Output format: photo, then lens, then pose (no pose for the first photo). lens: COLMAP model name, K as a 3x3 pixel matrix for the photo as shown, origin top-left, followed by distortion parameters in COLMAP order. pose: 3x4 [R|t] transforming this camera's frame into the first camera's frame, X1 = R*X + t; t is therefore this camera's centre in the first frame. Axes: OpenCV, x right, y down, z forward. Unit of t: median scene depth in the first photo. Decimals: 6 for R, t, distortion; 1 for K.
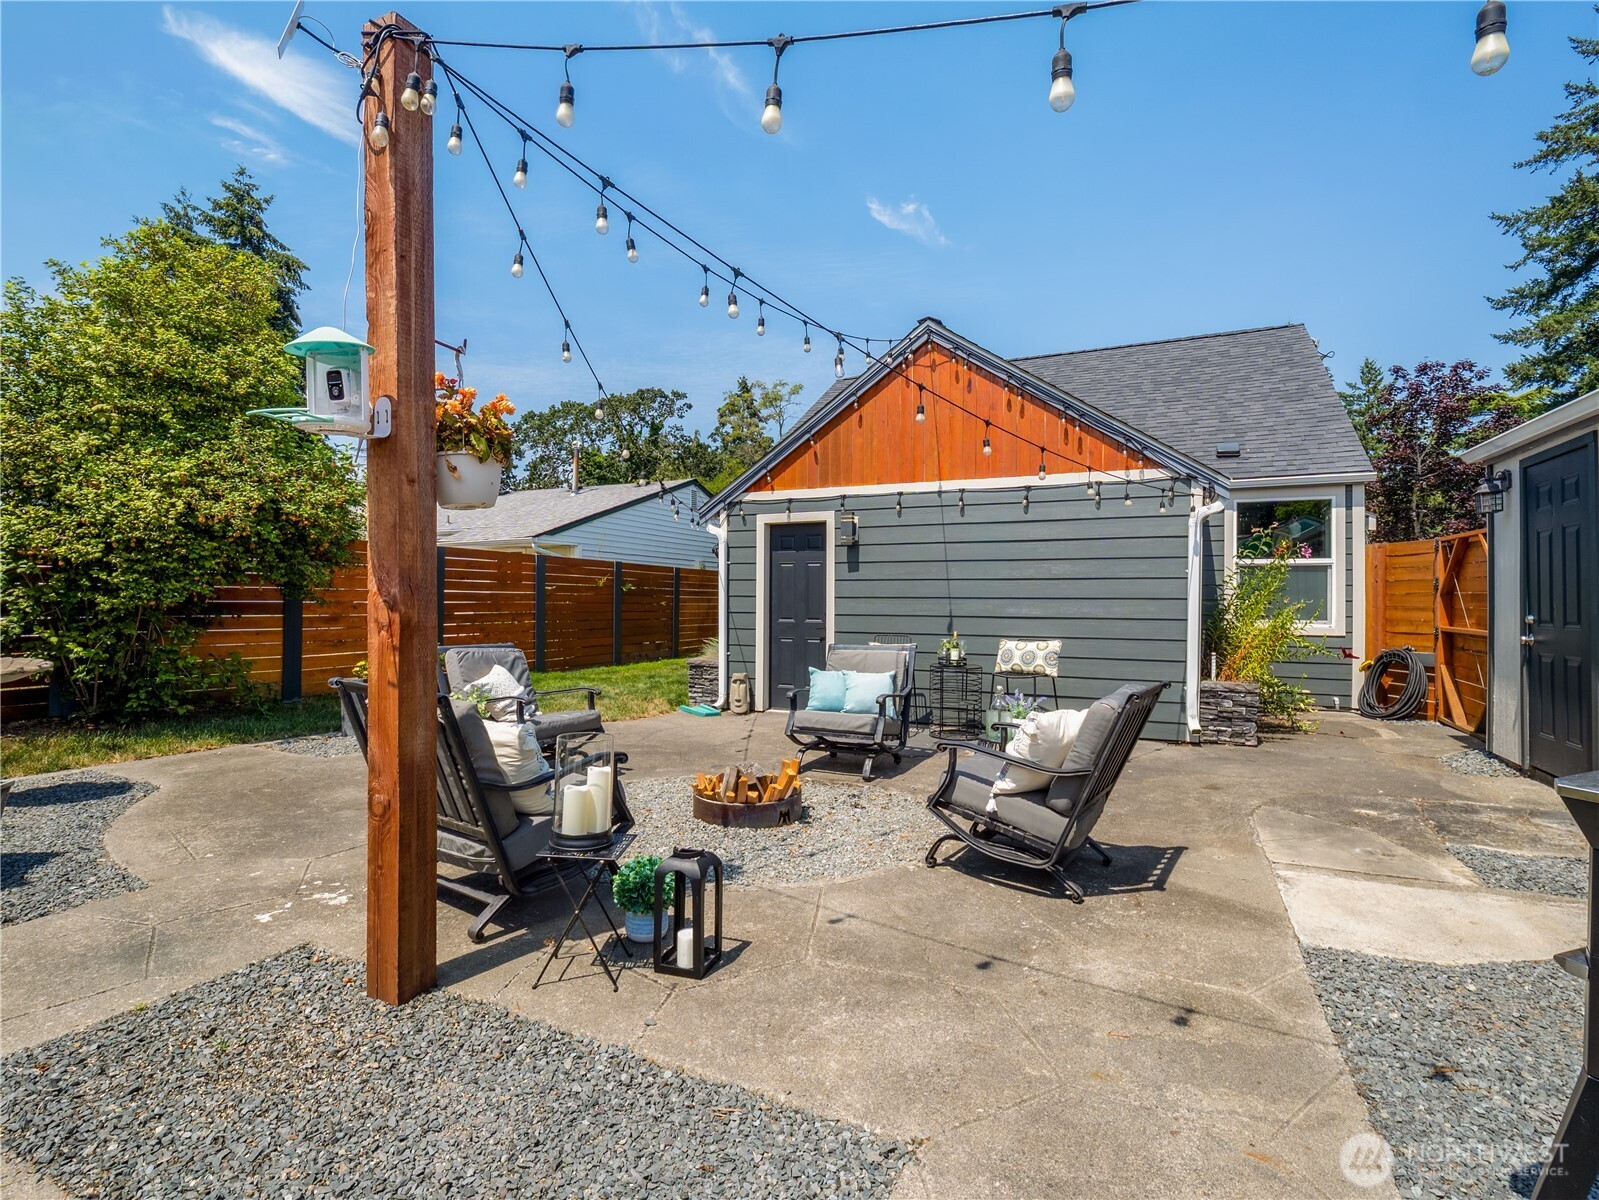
lens RADIAL K [[743.4, 0, 800.1], [0, 743.4, 596.8], [0, 0, 1]] dist [-0.000236, 0.000069]
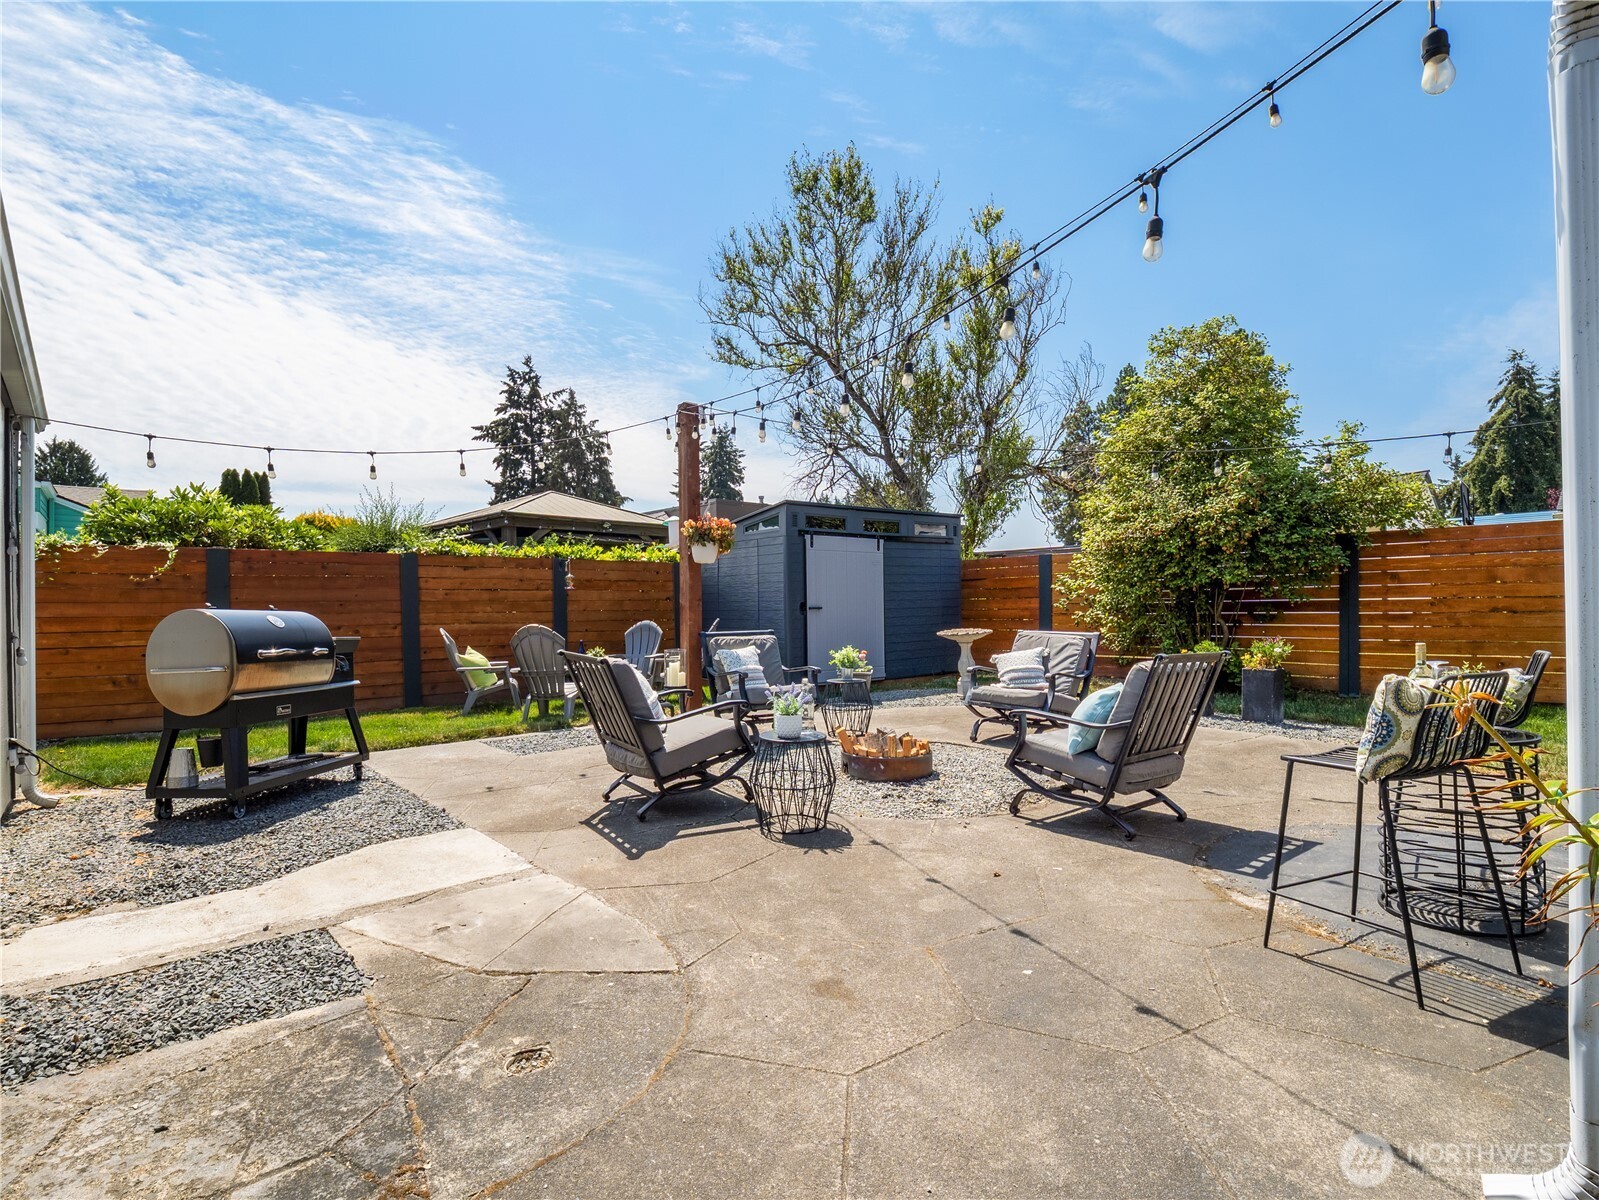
lens RADIAL K [[743.4, 0, 799.6], [0, 743.4, 602.9], [0, 0, 1]] dist [-0.000236, 0.000069]
pose [[-0.350837, -0.009577, -0.936388, 1.362574], [0.005526, 0.999909, -0.012297, 0.049706], [0.936420, -0.009489, -0.350752, 1.600580]]
